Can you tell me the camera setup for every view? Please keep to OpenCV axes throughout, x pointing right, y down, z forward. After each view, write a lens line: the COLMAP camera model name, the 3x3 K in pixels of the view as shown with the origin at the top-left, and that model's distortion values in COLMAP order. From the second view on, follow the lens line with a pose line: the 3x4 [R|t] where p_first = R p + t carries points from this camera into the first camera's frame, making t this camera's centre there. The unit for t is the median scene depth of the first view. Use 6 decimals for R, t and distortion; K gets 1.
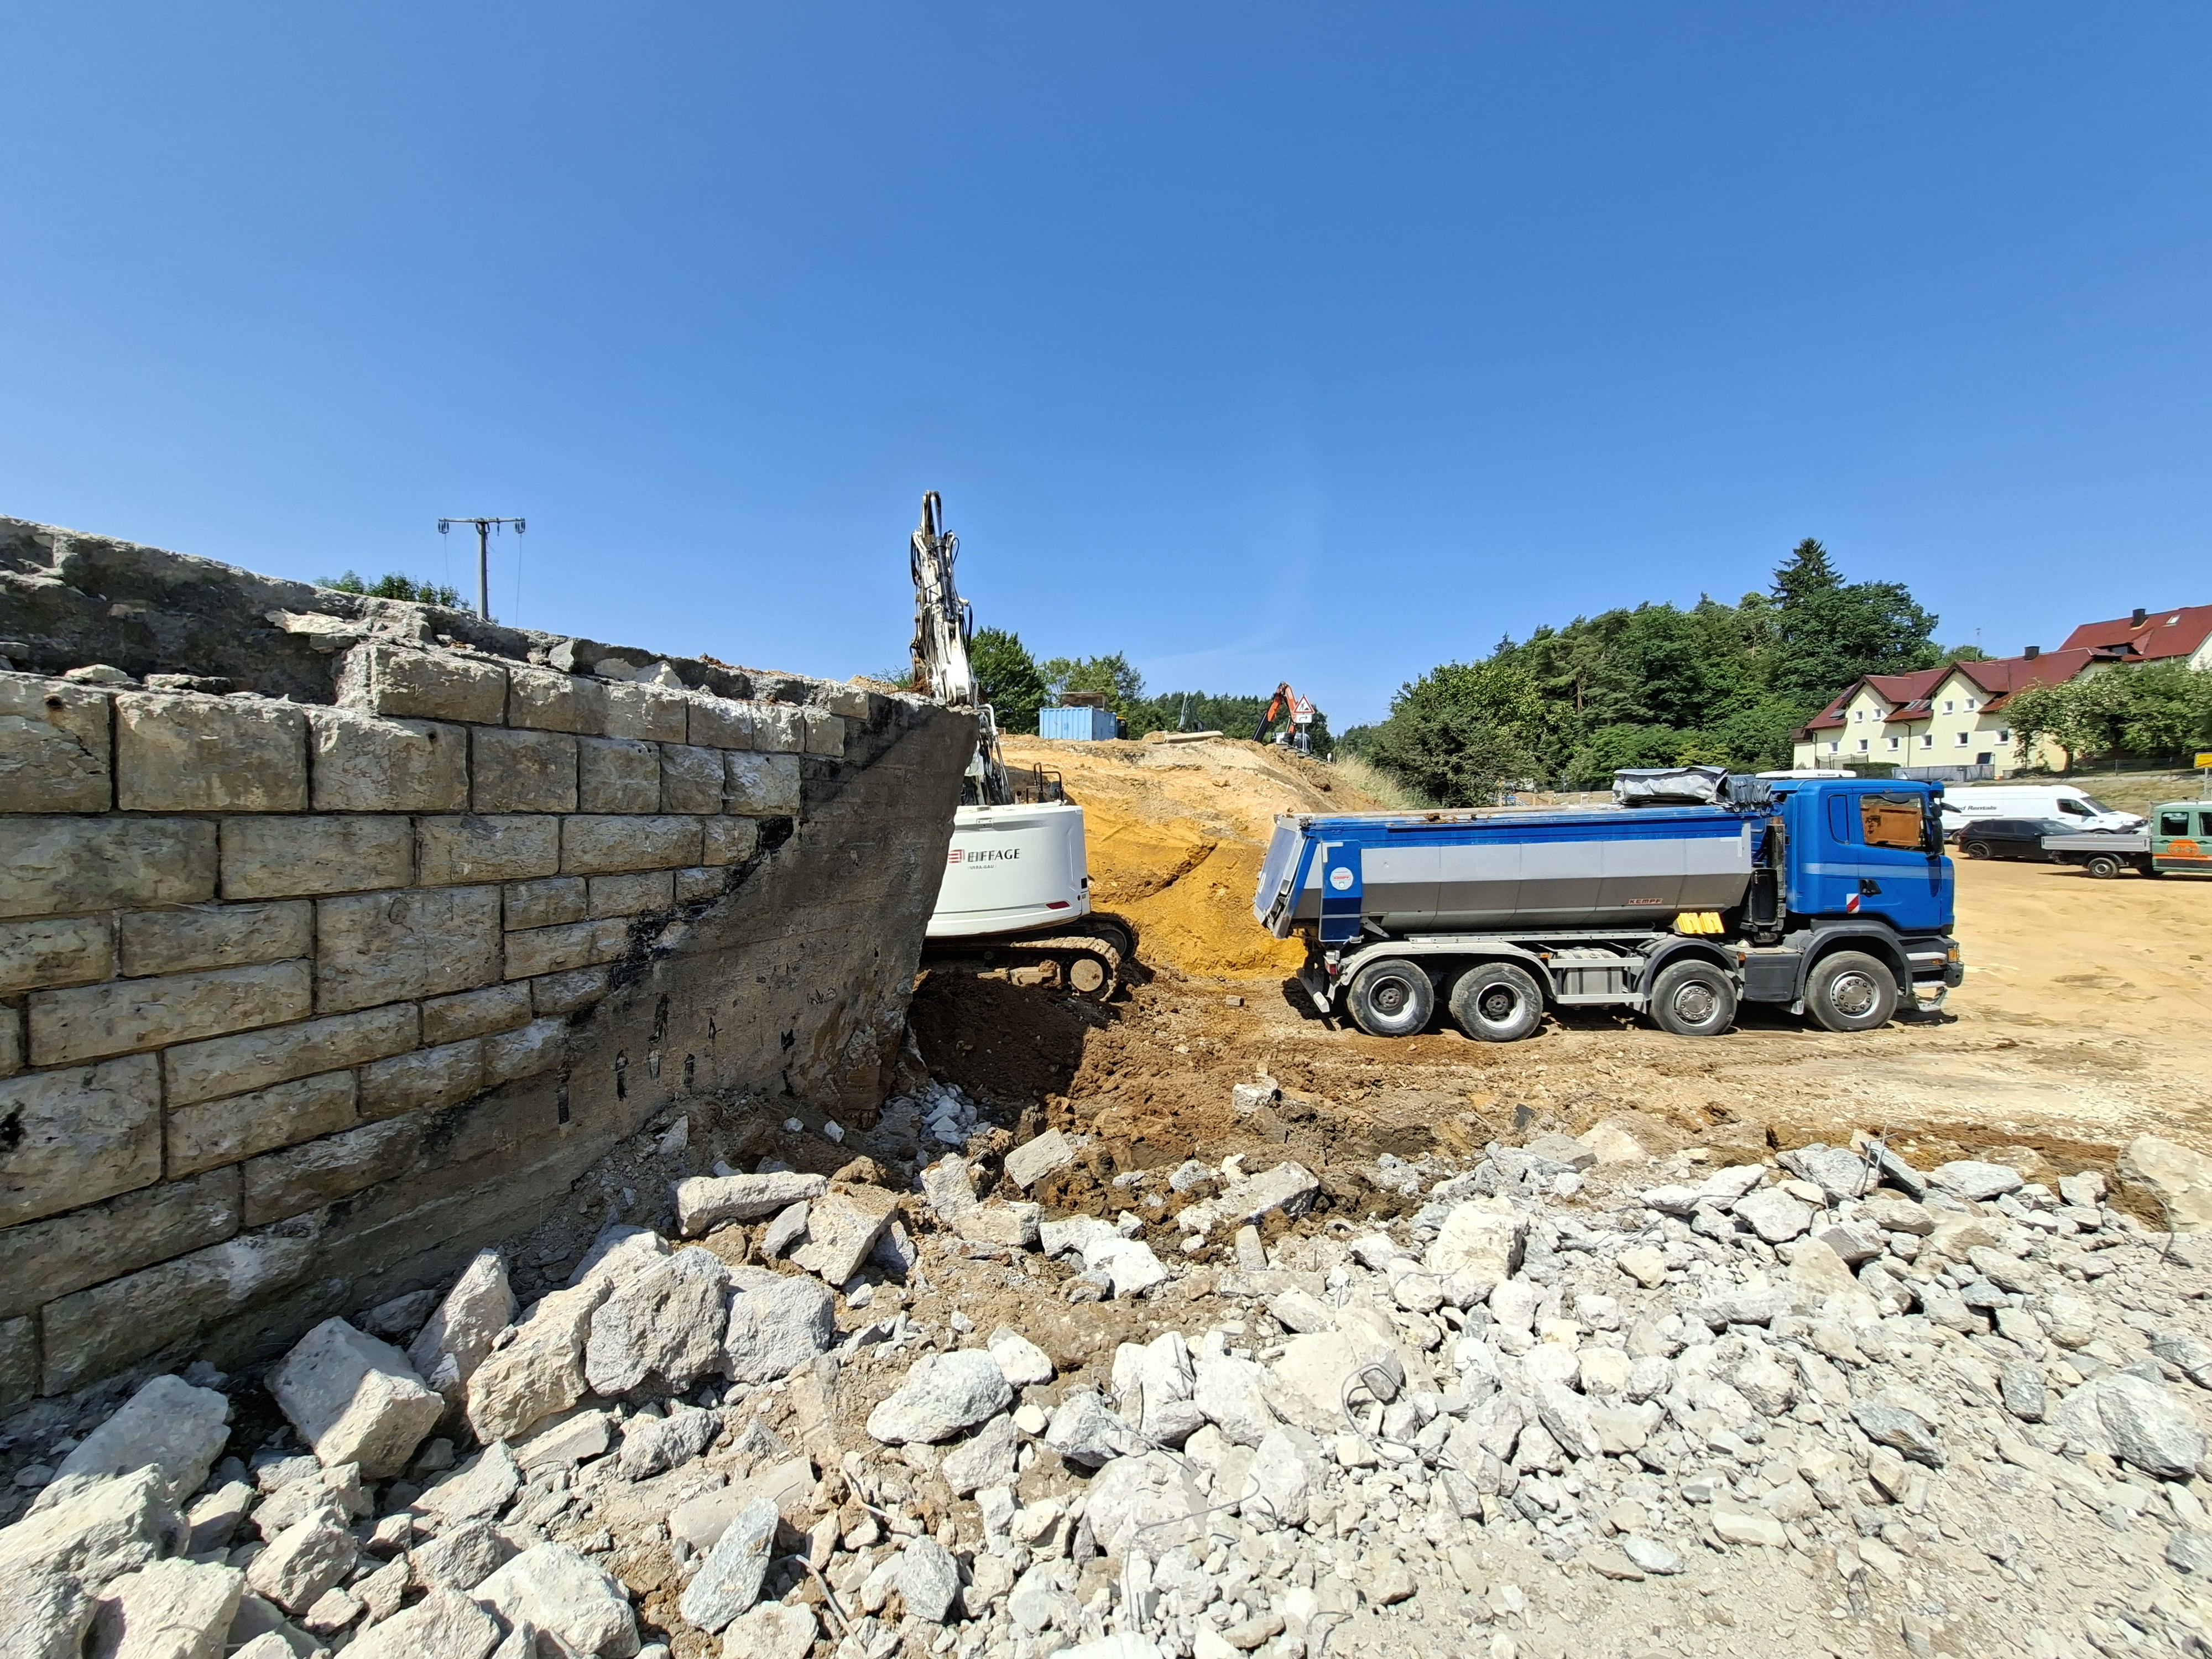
lens RADIAL K [[871.5, 0, 1089.0], [0, 871.5, 835.4], [0, 0, 1]] dist [-0.009952, -0.000092]
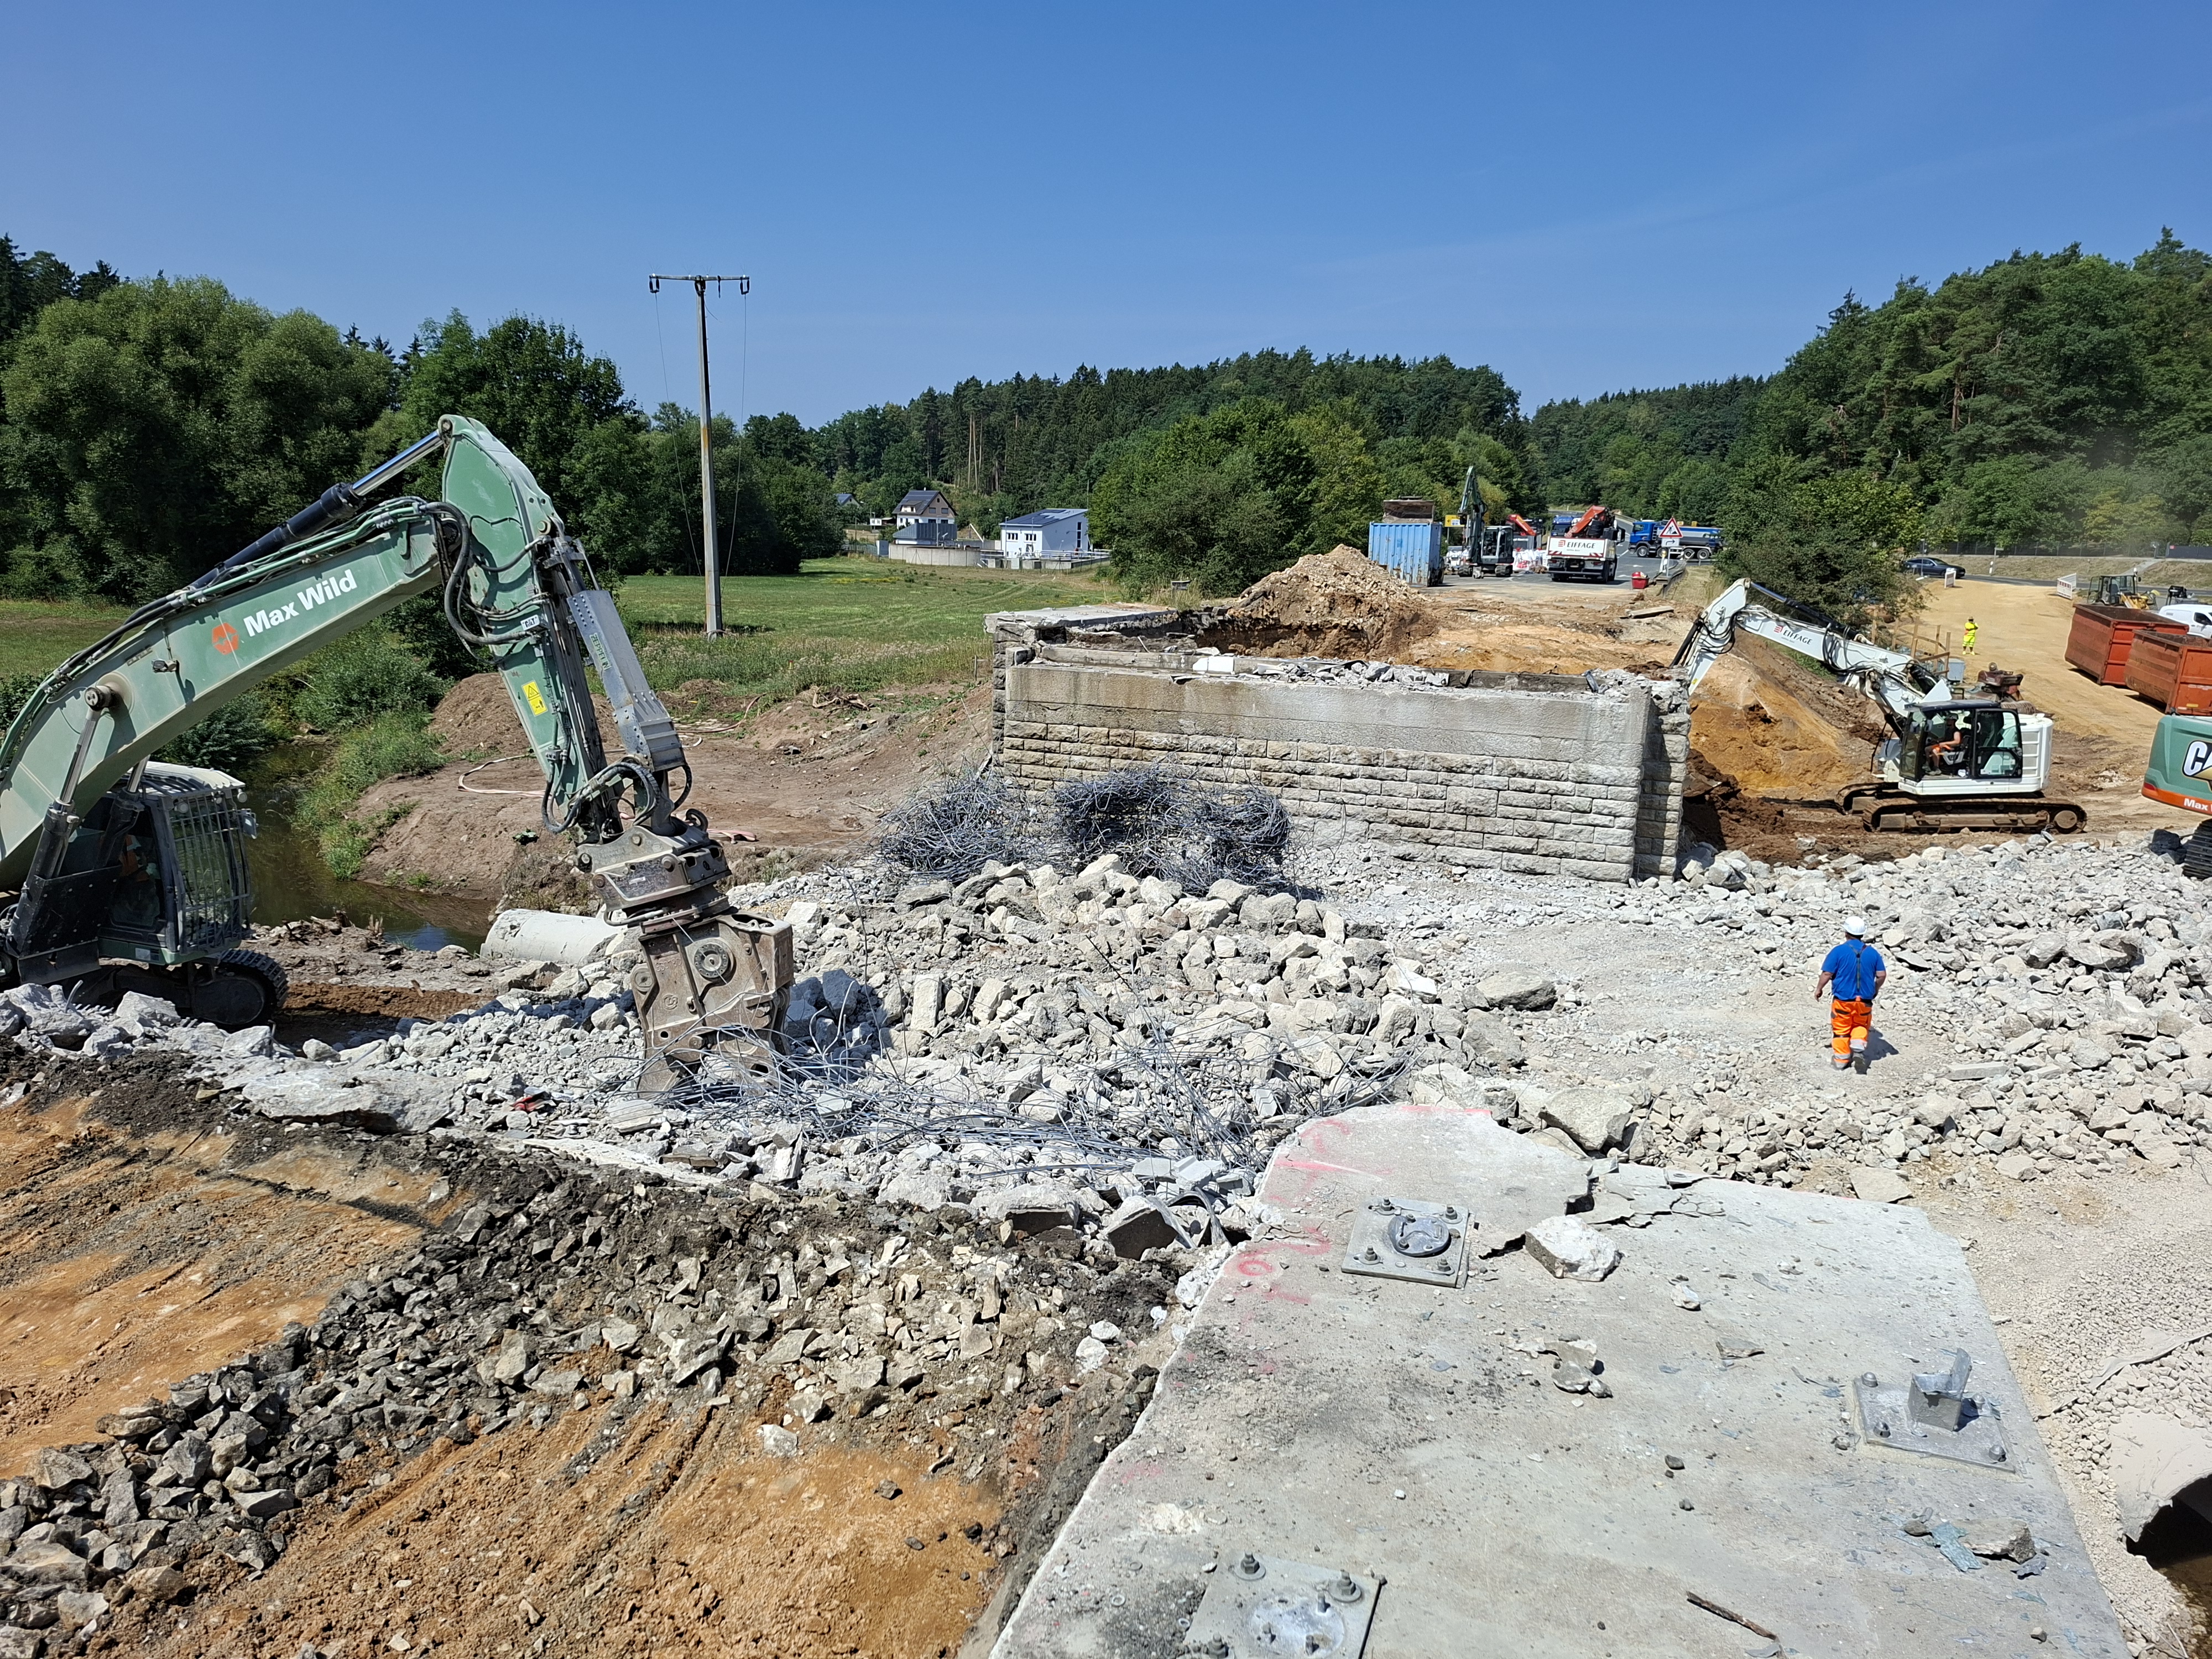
lens RADIAL K [[1508.6, 0, 1103.1], [0, 1508.6, 823.5], [0, 0, 1]] dist [0.085751, -0.088843]
pose [[0.999653, -0.000477, 0.026331, -0.127640], [-0.003595, 0.988000, 0.154409, -0.026030], [-0.026088, -0.154450, 0.987656, -0.208223]]
